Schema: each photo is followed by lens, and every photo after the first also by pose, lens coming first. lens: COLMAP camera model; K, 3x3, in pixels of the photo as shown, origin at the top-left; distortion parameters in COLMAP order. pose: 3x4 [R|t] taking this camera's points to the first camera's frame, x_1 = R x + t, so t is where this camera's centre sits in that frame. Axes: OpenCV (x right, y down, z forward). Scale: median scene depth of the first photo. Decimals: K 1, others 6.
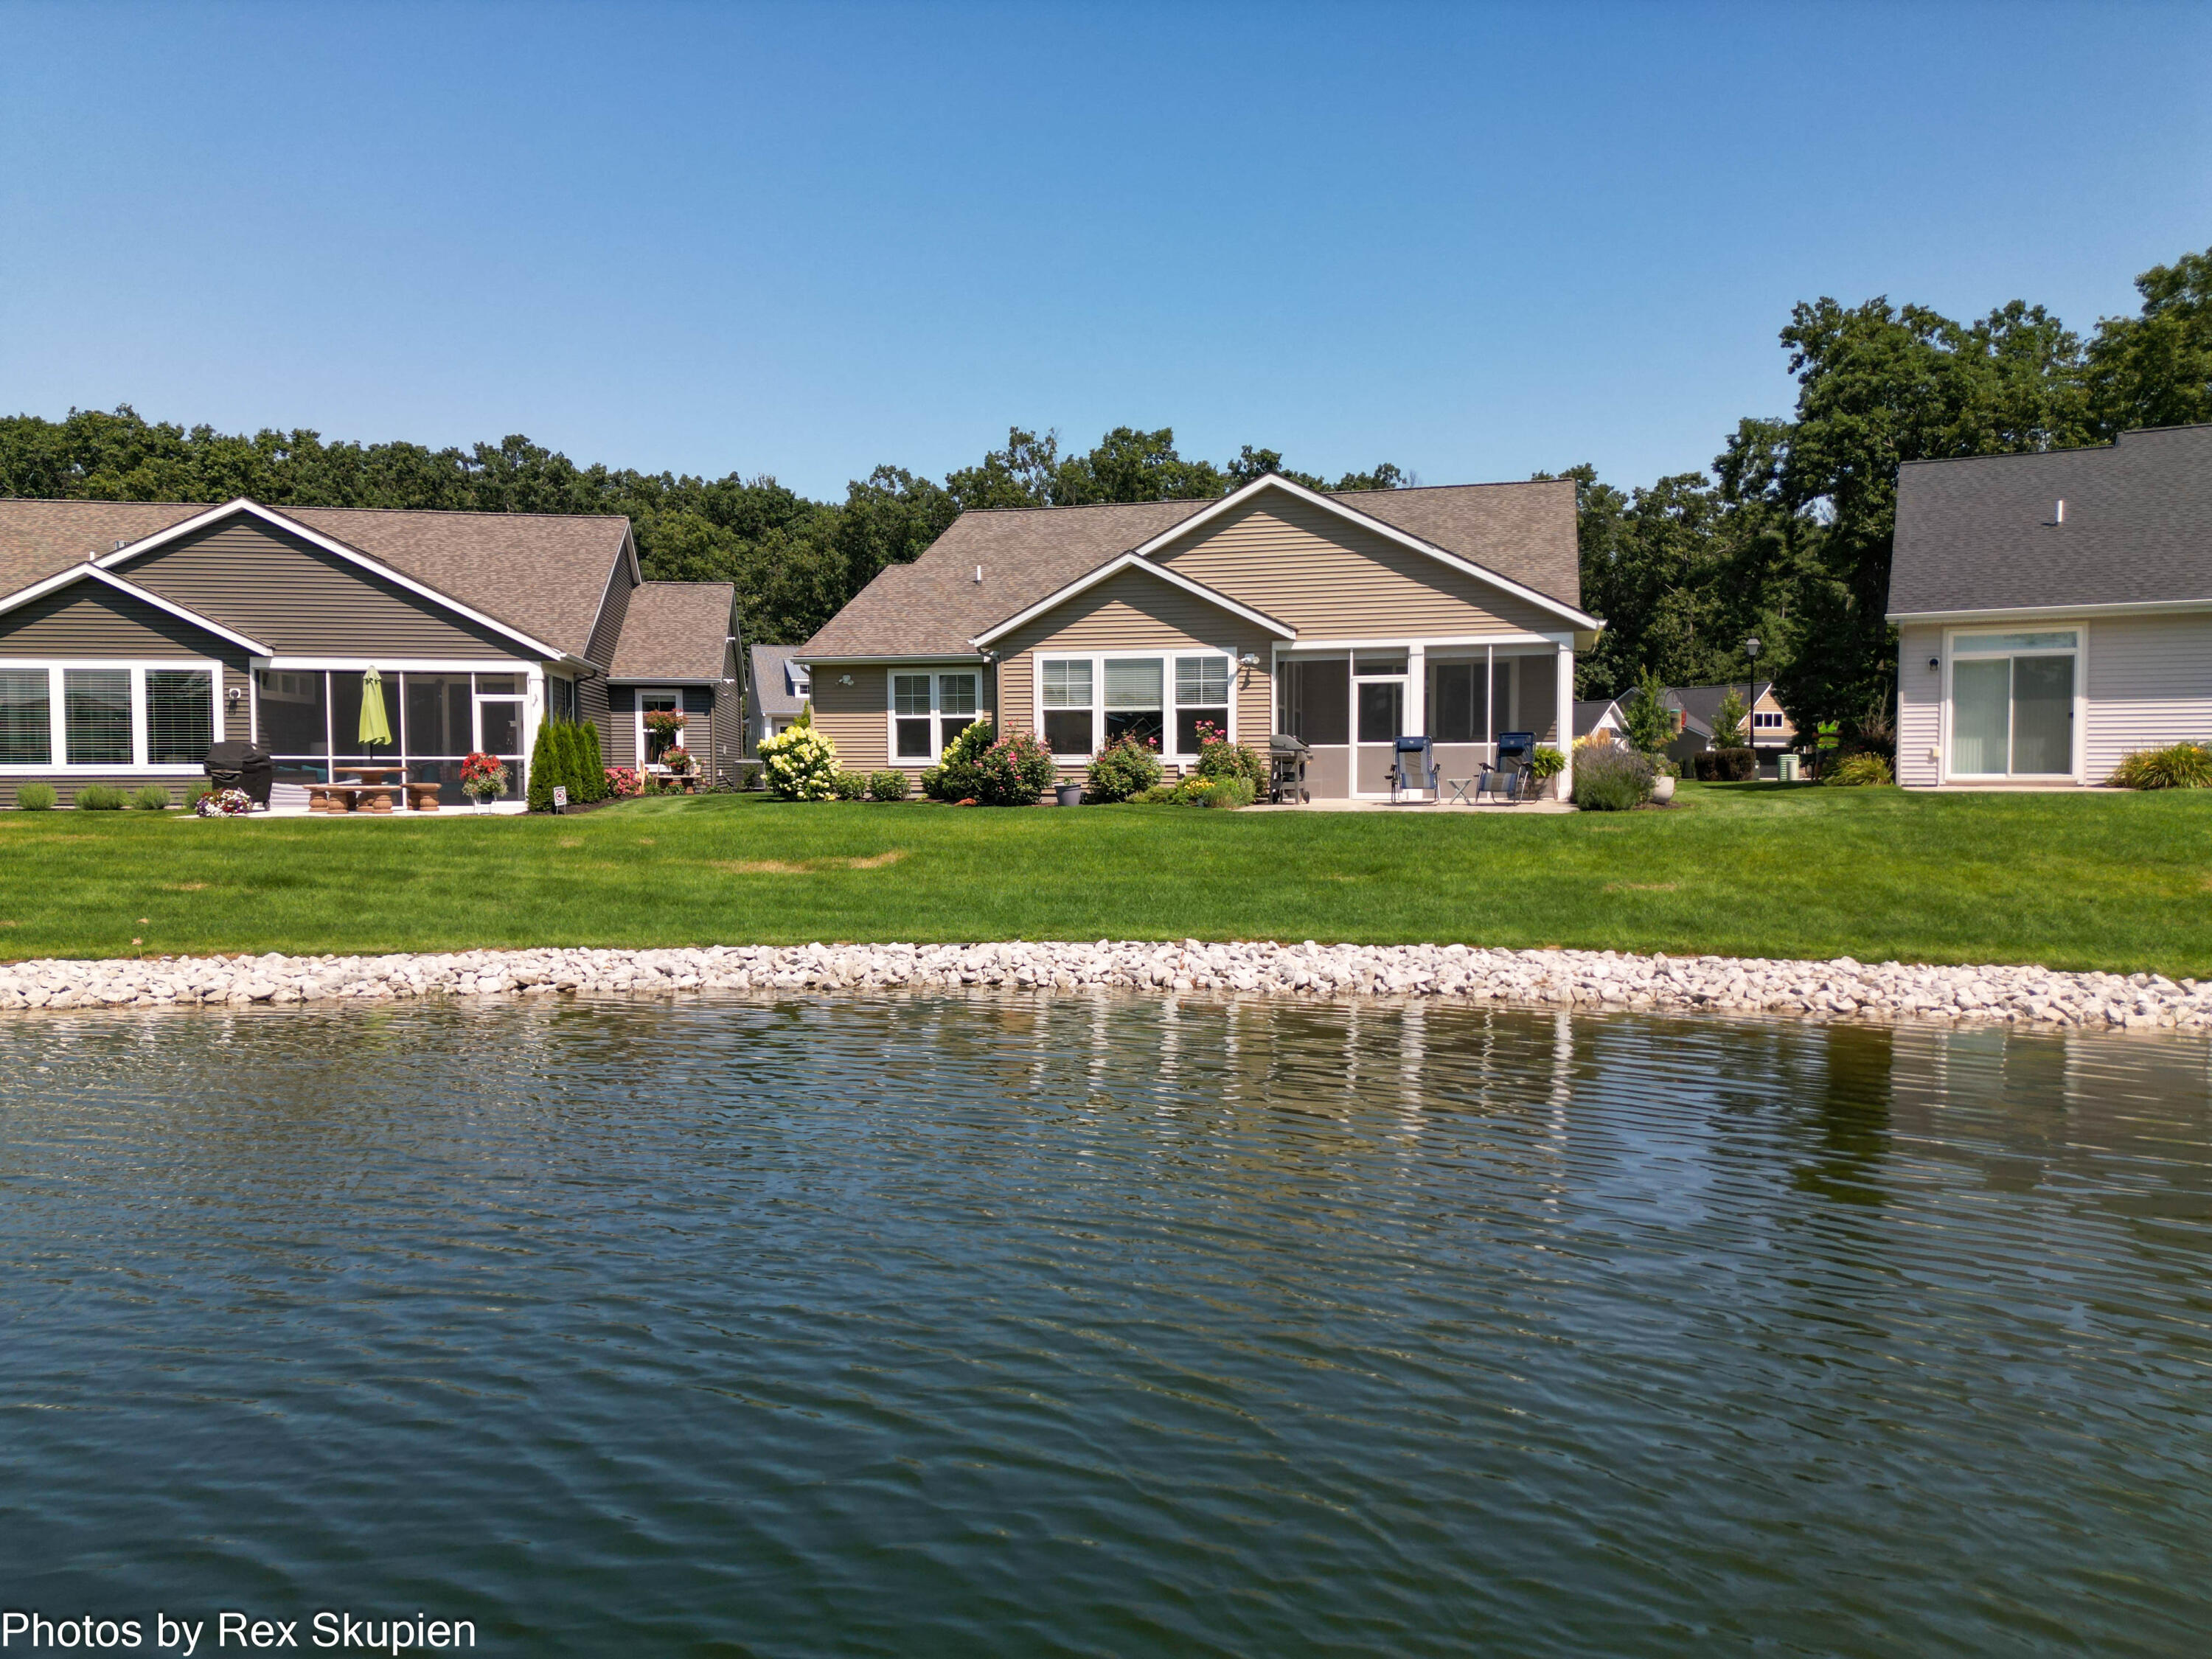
lens RADIAL K [[1652.6, 0, 1106.0], [0, 1652.6, 829.5], [0, 0, 1]] dist [0.151453, -0.249752]
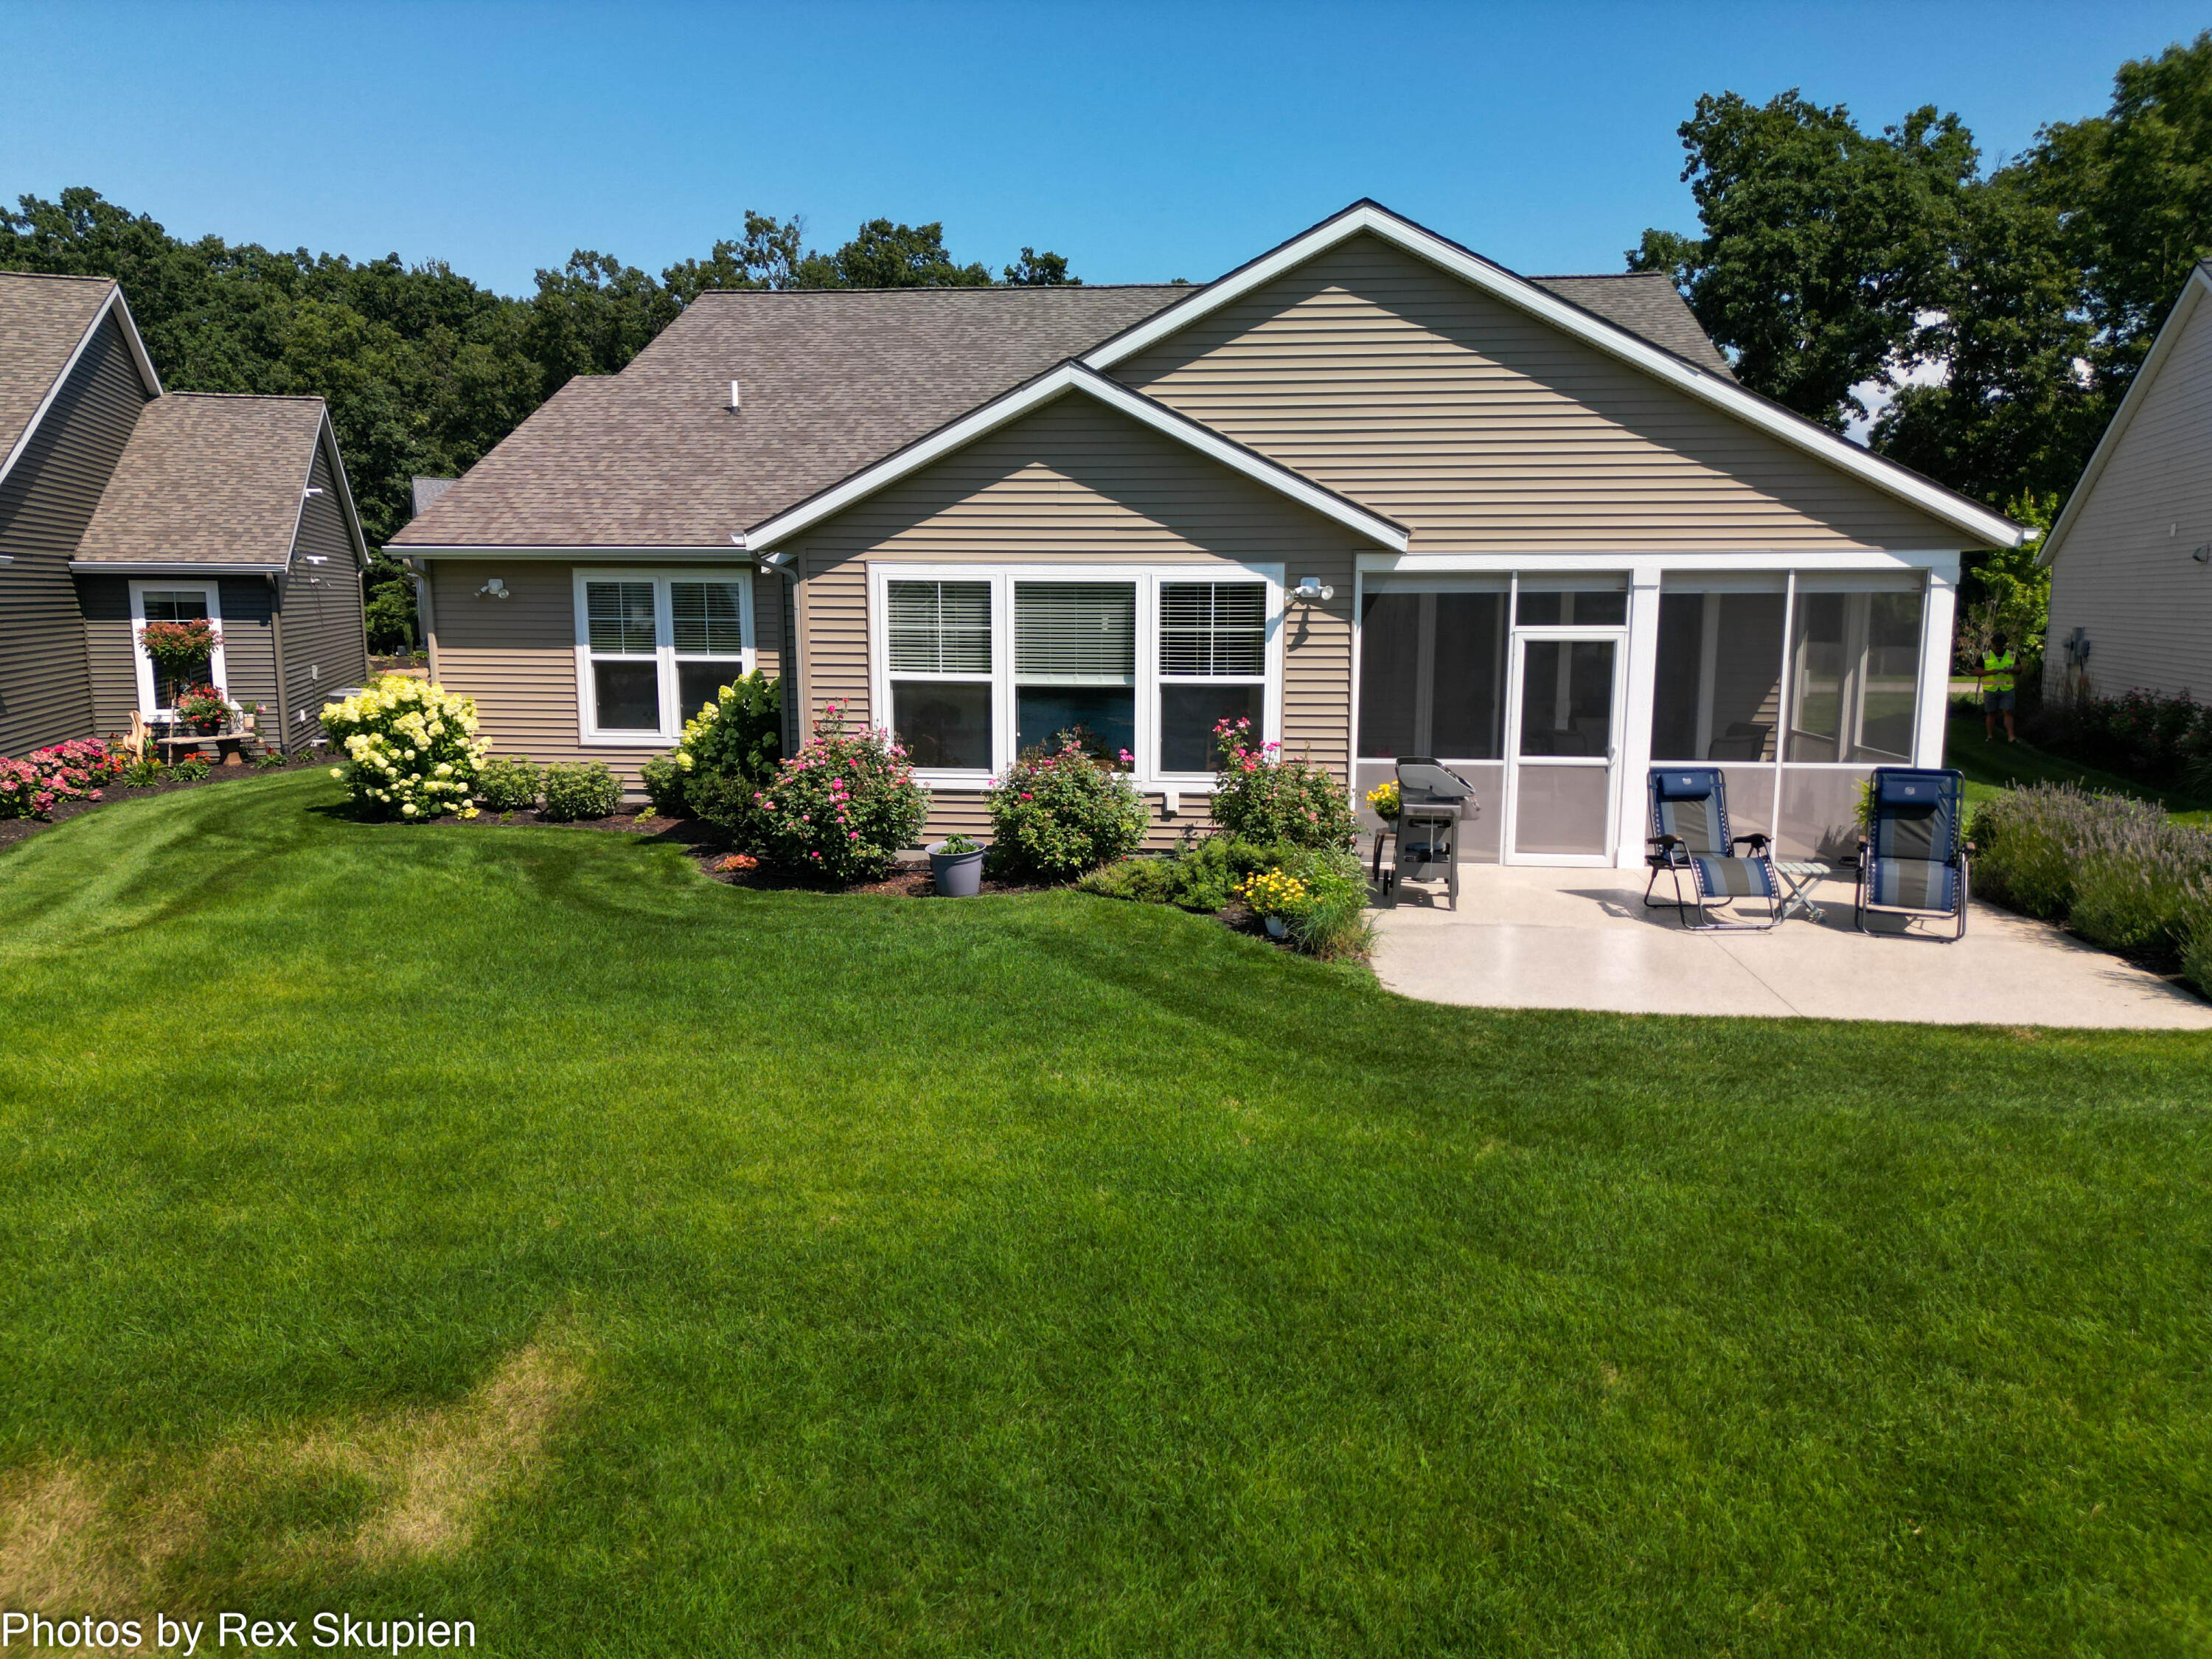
lens RADIAL K [[1587.1, 0, 1106.0], [0, 1587.1, 829.5], [0, 0, 1]] dist [0.090573, -0.102330]
pose [[0.986322, -0.016734, 0.163977, -0.045069], [-0.001402, 0.993945, 0.109867, -0.067661], [-0.164823, -0.108594, 0.980327, 0.429962]]
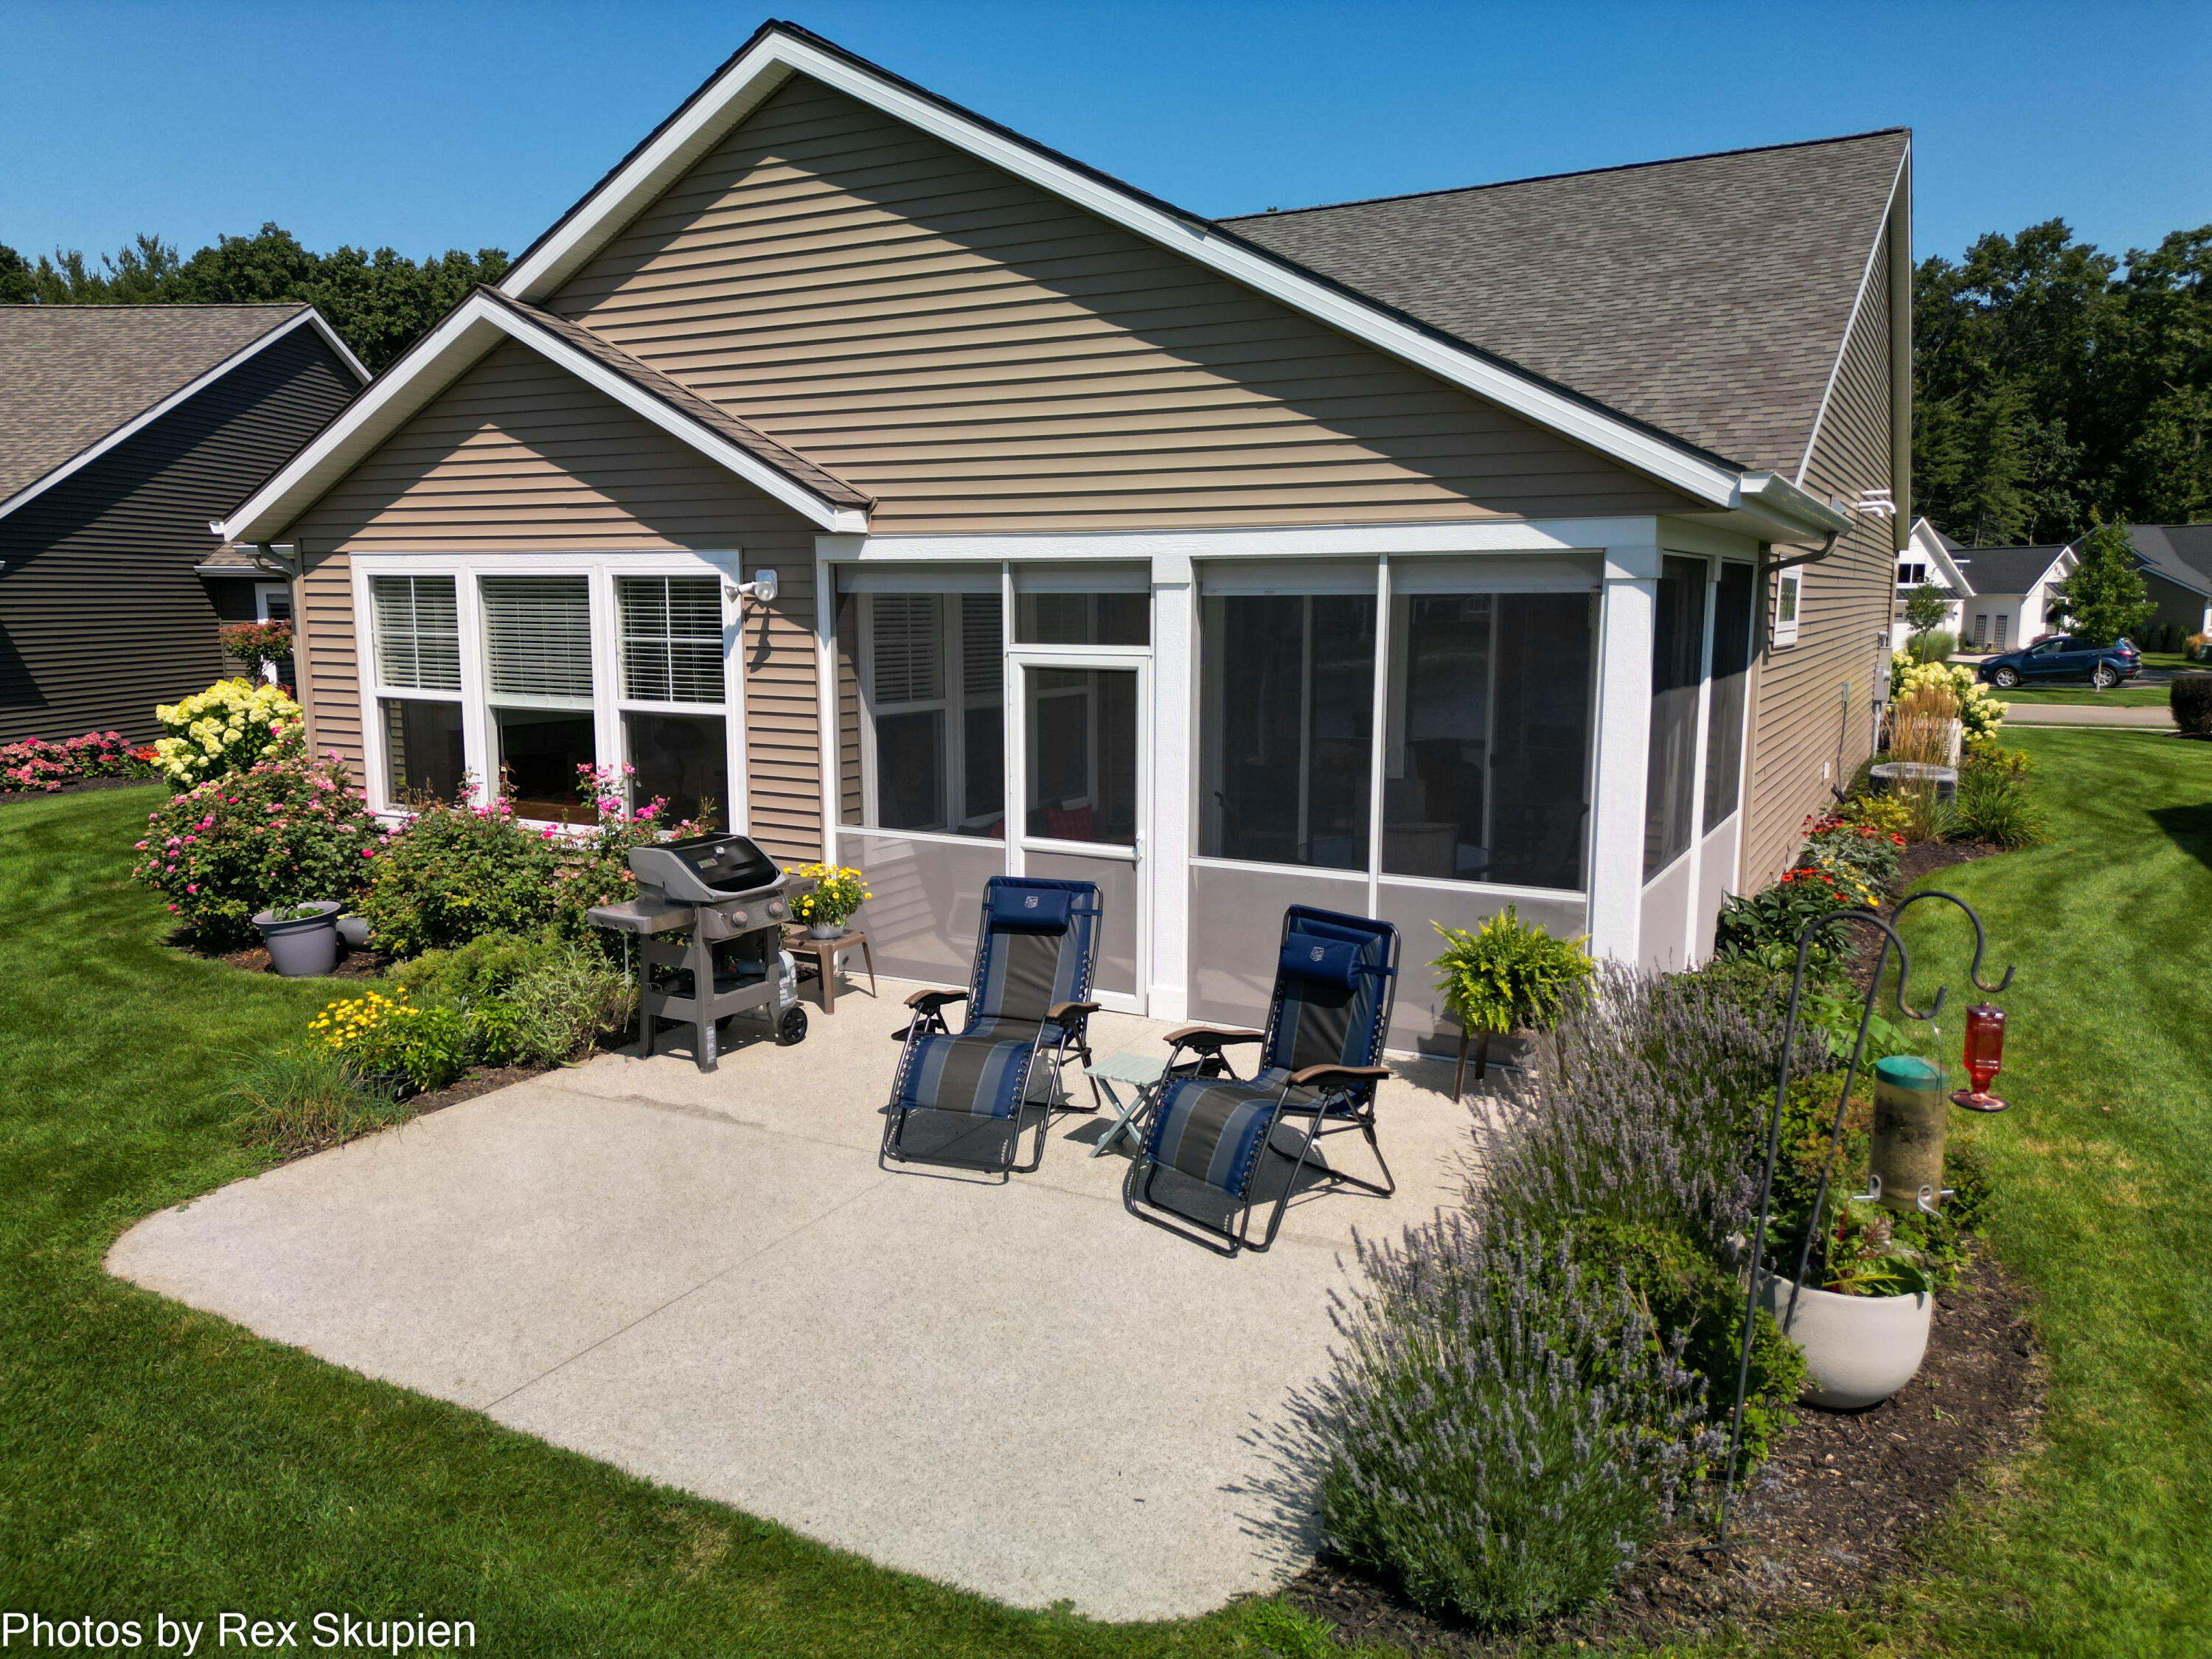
lens RADIAL K [[1574.4, 0, 1106.0], [0, 1574.4, 829.5], [0, 0, 1]] dist [0.065051, -0.037577]
pose [[0.968492, 0.043139, -0.245282, 0.200109], [-0.015307, 0.993333, 0.114262, -0.073656], [0.248575, -0.106908, 0.962695, 0.555230]]
